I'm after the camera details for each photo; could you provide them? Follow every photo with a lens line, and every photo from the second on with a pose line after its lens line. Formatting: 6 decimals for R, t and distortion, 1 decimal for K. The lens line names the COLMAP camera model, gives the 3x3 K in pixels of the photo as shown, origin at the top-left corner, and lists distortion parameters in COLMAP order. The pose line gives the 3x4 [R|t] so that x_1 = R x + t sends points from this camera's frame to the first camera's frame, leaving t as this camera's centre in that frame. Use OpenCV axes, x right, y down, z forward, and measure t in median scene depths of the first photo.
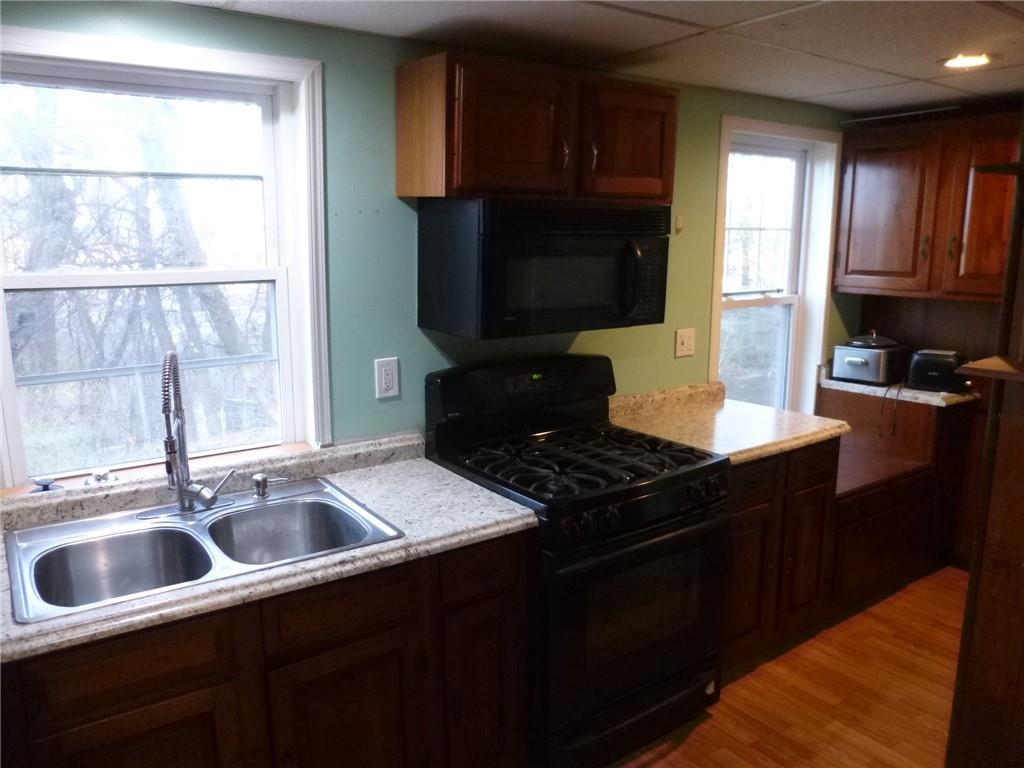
lens RADIAL K [[776.4, 0, 512.8], [0, 776.4, 384.3], [0, 0, 1]] dist [-0.035043, 0.003416]
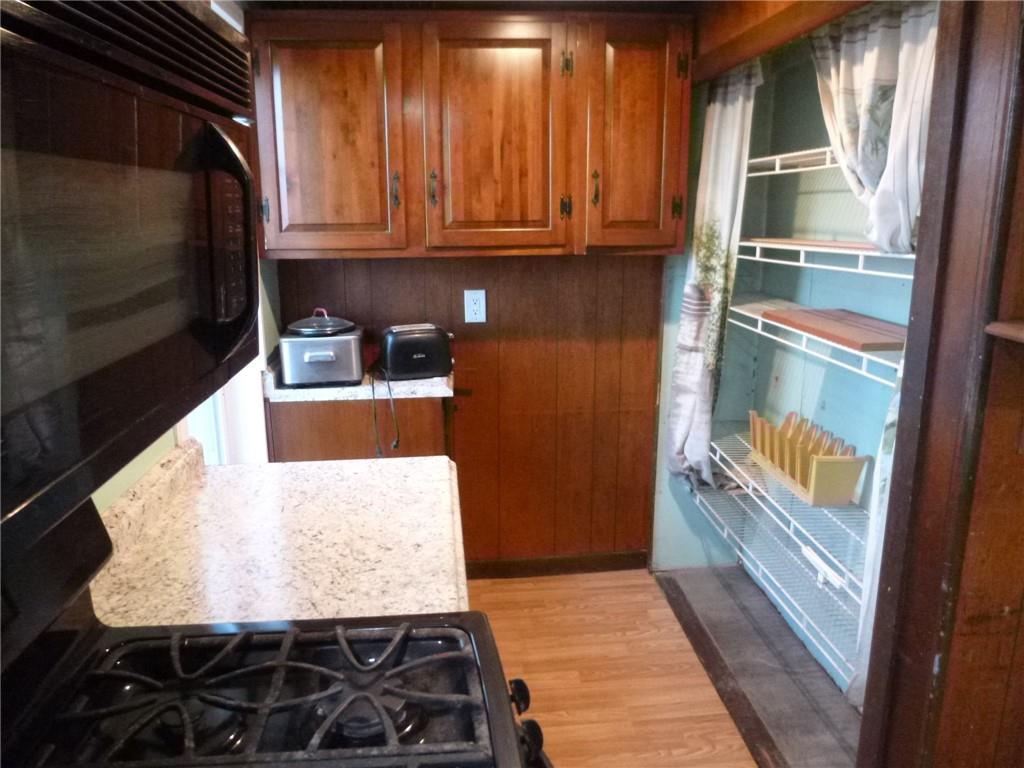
lens RADIAL K [[776.4, 0, 510.5], [0, 776.4, 388.6], [0, 0, 1]] dist [-0.035043, 0.003416]
pose [[0.513102, -0.198350, 0.835095, -0.059194], [0.167038, 0.977406, 0.129520, -0.067885], [-0.841917, 0.073036, 0.534641, 0.517435]]
